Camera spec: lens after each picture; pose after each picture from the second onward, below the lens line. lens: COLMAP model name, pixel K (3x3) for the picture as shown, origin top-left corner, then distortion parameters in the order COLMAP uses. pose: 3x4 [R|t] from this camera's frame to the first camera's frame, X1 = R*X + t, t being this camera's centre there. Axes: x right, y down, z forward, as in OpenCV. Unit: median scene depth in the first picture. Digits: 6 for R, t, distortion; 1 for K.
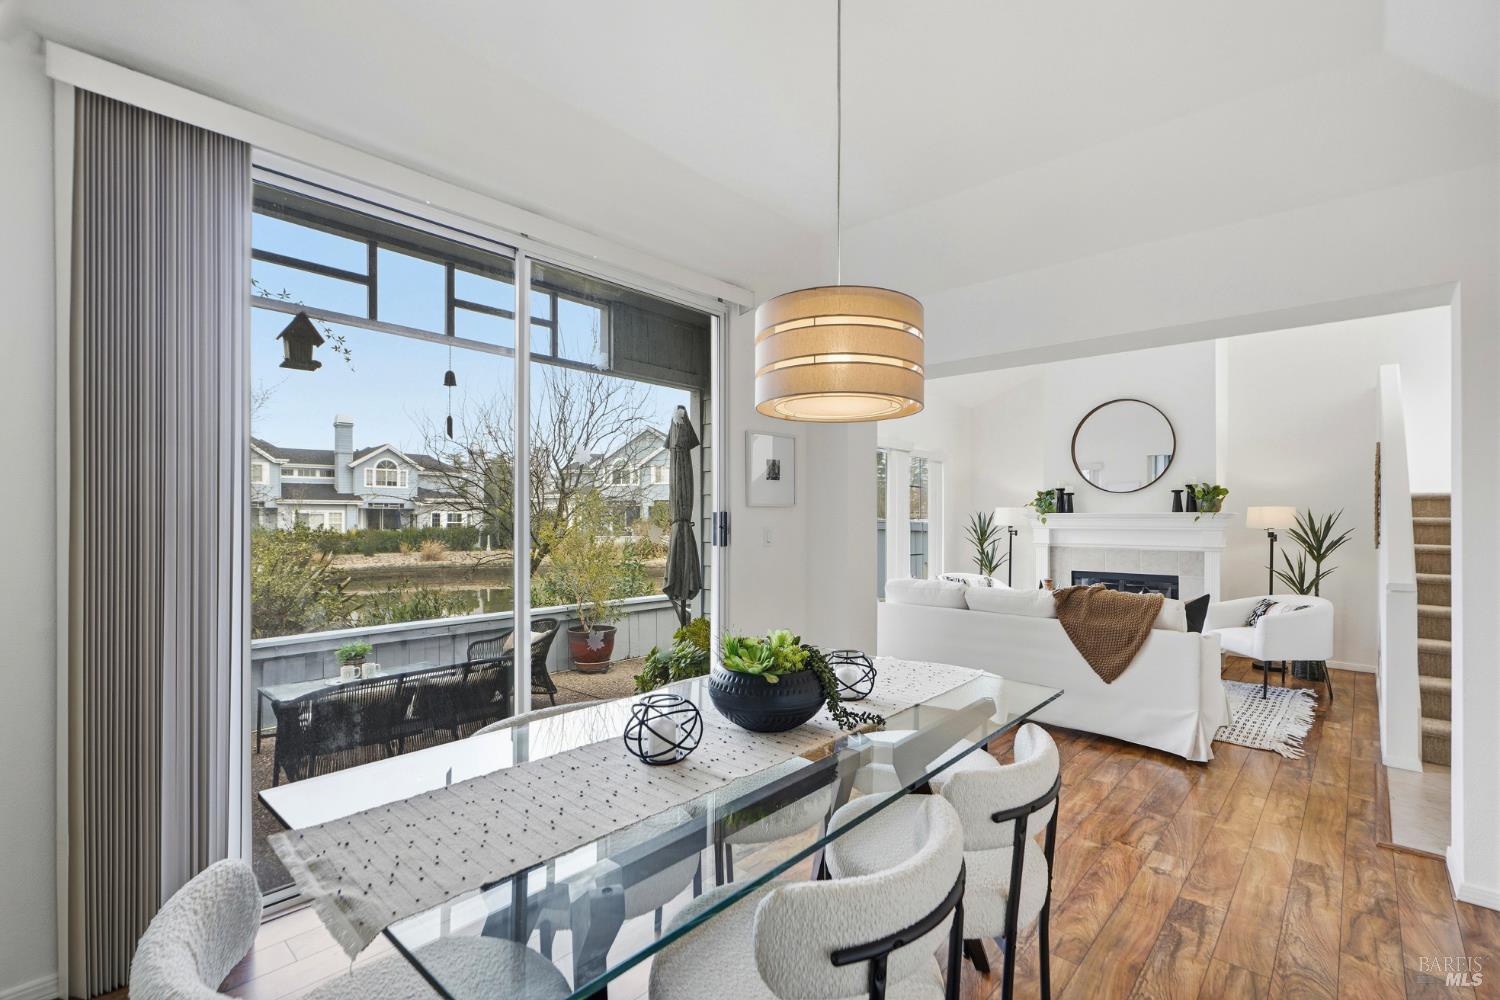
lens RADIAL K [[687.9, 0, 743.5], [0, 687.9, 502.2], [0, 0, 1]] dist [-0.002269, -0.000113]
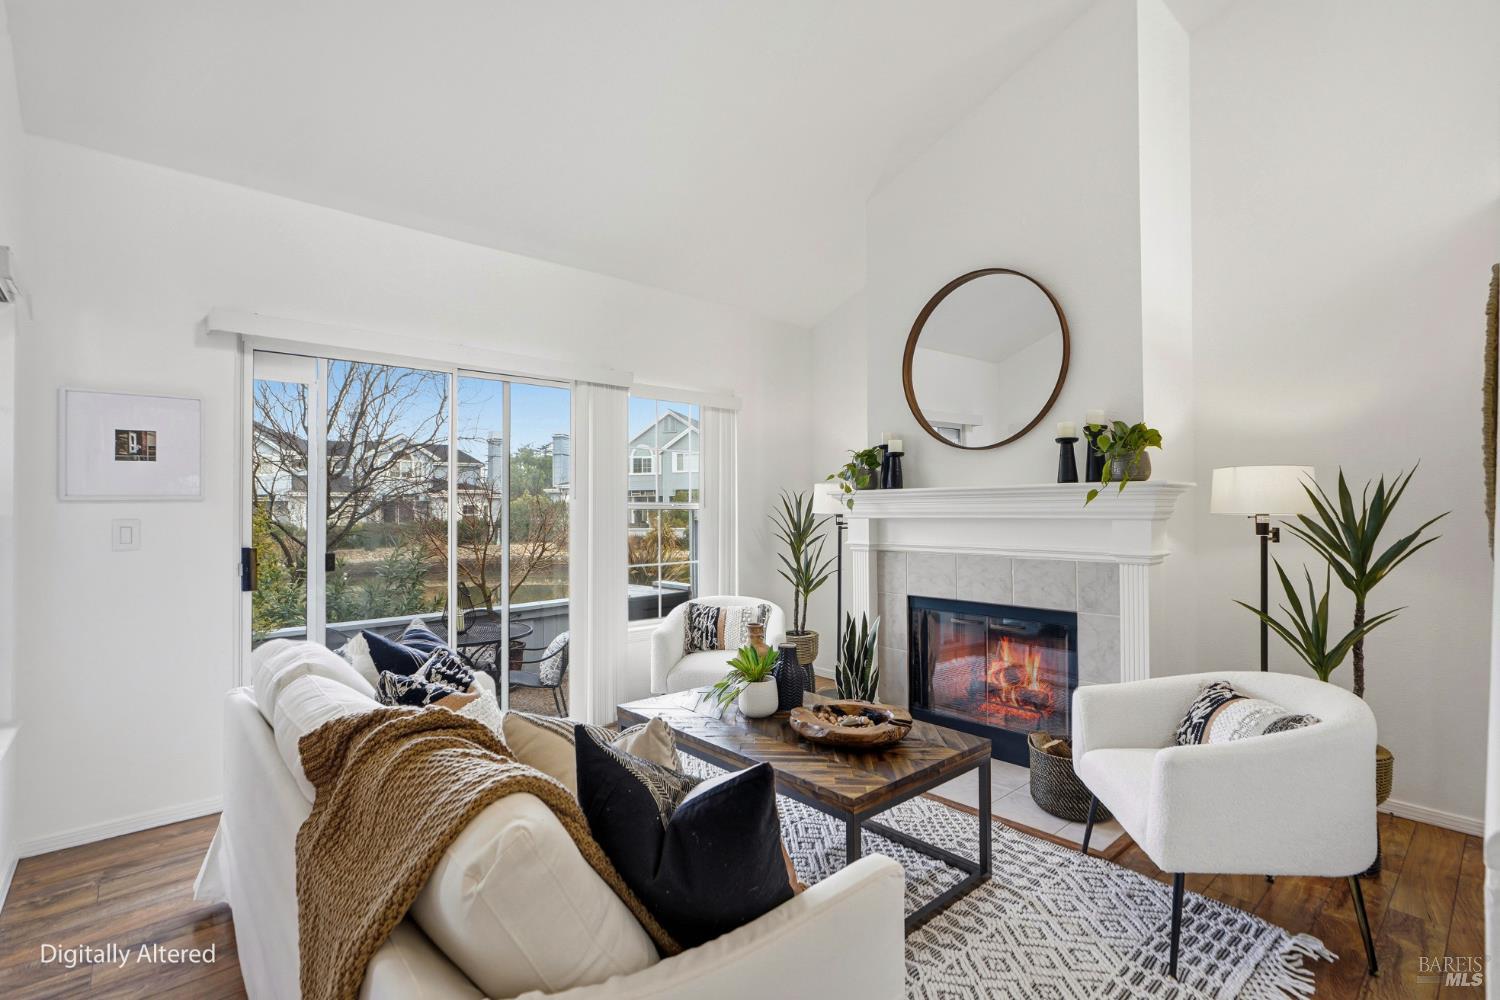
lens RADIAL K [[687.9, 0, 755.1], [0, 687.9, 496.9], [0, 0, 1]] dist [-0.002269, -0.000113]
pose [[0.997209, -0.010570, -0.073909, 0.246712], [0.011079, 0.999918, 0.006485, 0.010431], [0.073834, -0.007286, 0.997244, 0.273467]]
